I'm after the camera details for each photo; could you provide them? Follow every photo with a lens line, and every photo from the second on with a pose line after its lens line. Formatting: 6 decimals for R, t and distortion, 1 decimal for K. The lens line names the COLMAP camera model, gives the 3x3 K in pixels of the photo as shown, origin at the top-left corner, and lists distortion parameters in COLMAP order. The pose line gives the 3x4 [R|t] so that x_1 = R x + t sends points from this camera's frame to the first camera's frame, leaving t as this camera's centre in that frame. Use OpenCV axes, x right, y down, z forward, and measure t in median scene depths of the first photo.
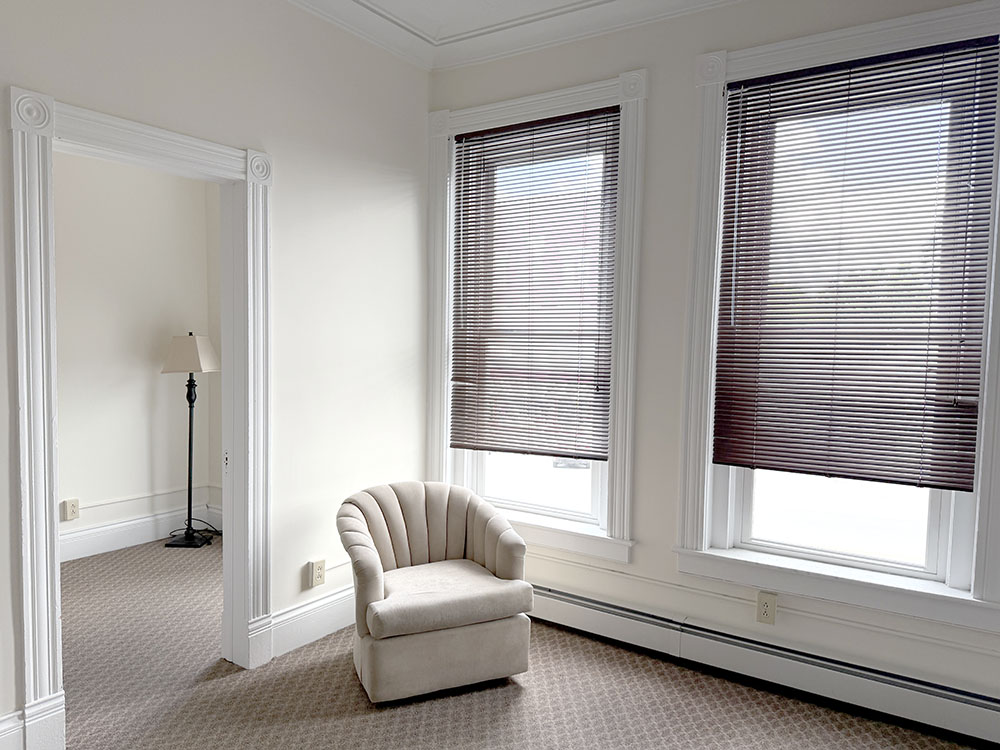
lens RADIAL K [[698.6, 0, 499.4], [0, 698.6, 355.4], [0, 0, 1]] dist [0.053357, -0.053044]
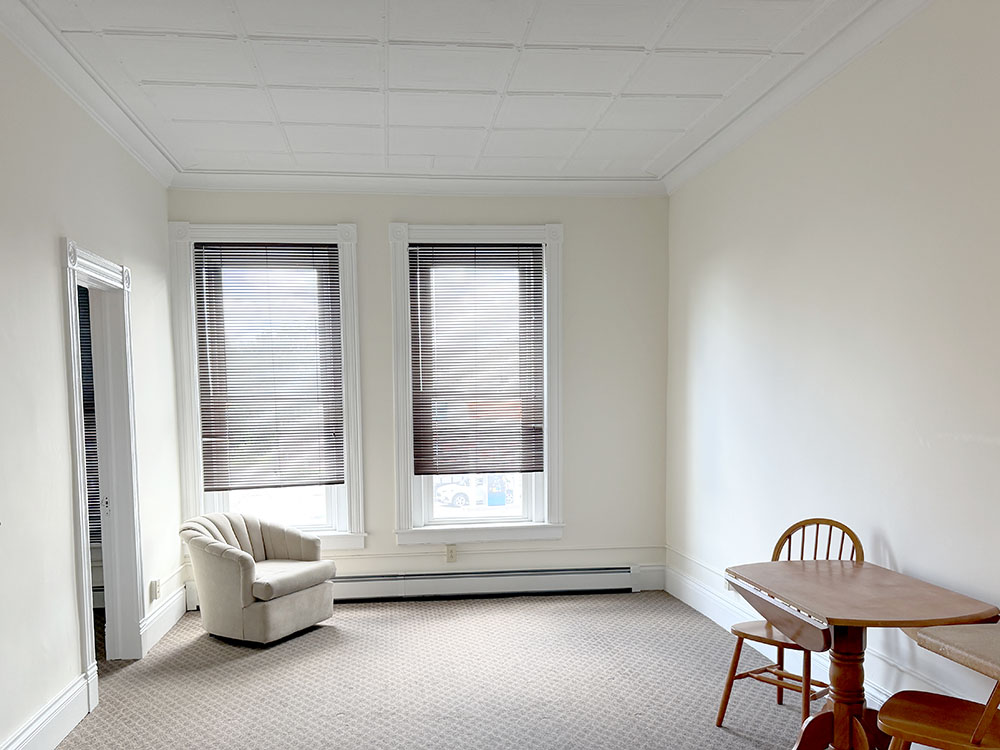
lens RADIAL K [[705.4, 0, 500.0], [0, 705.4, 375.0], [0, 0, 1]] dist [0.000870, 0.000817]
pose [[0.779426, -0.006427, 0.626461, -0.565533], [0.042371, 0.998199, -0.042476, 0.000192], [-0.625060, 0.059651, 0.778295, -0.411560]]
